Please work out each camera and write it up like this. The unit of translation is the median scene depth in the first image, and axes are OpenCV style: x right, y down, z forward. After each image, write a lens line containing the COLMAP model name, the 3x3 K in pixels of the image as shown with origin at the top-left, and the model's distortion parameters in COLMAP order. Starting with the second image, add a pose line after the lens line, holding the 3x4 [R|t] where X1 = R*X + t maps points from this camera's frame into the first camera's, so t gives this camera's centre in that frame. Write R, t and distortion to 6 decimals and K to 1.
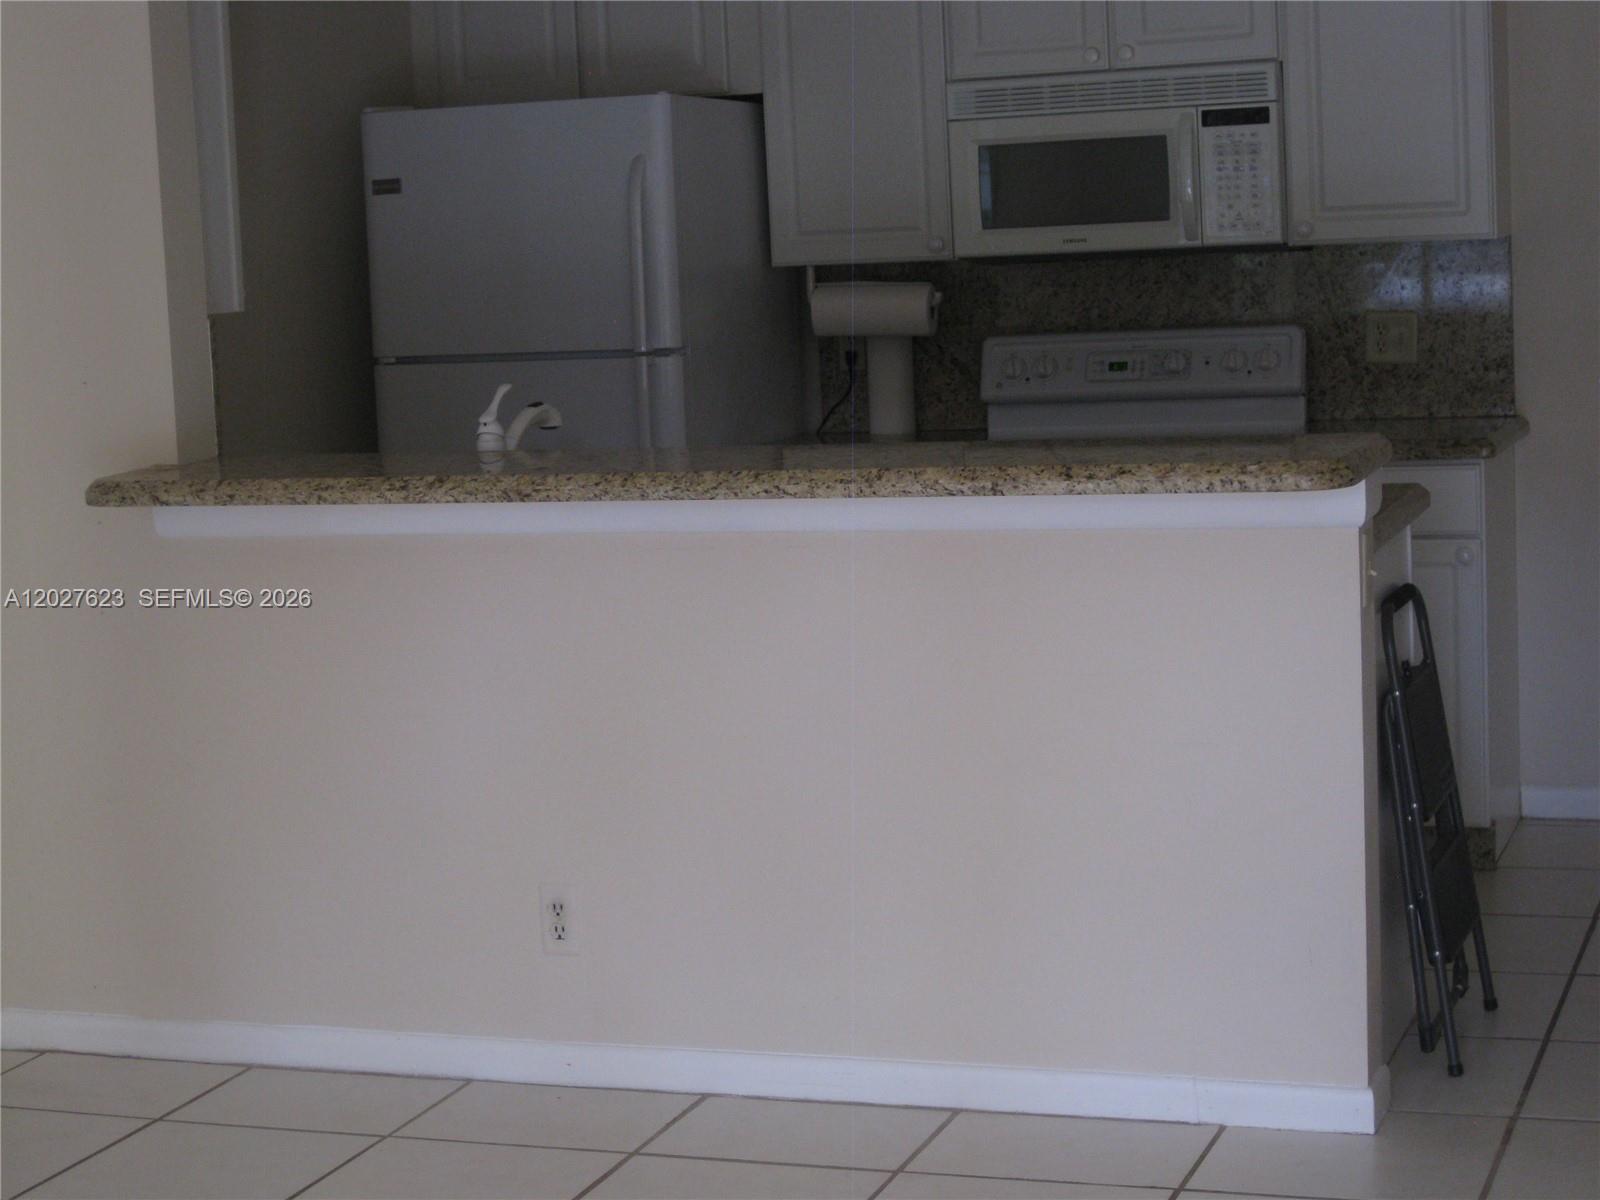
lens RADIAL K [[2947.4, 0, 800.0], [0, 2947.4, 600.0], [0, 0, 1]] dist [-0.120048, 0.109562]
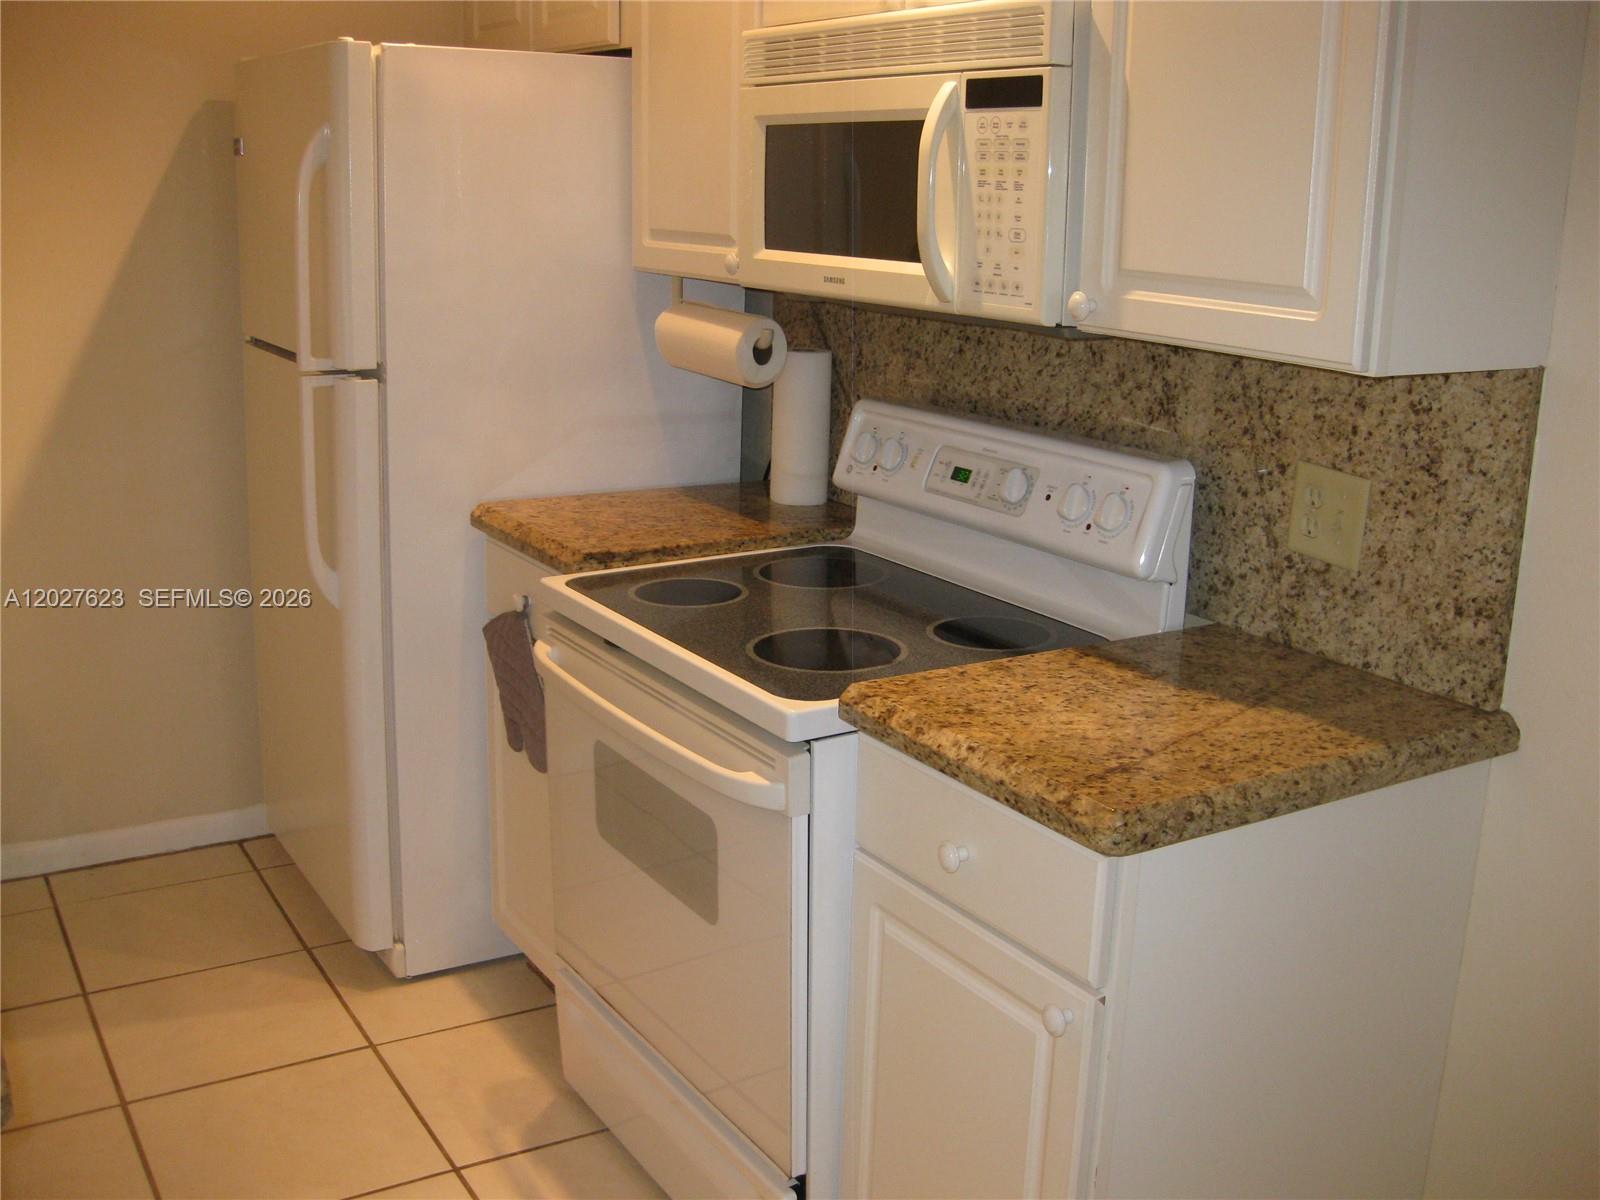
lens RADIAL K [[1655.0, 0, 776.2], [0, 1655.0, 602.9], [0, 0, 1]] dist [-0.179534, 0.120778]
pose [[0.775853, 0.220669, -0.591065, 0.307651], [-0.137568, 0.973467, 0.182859, -0.115765], [0.615733, -0.060560, 0.785624, 0.694643]]
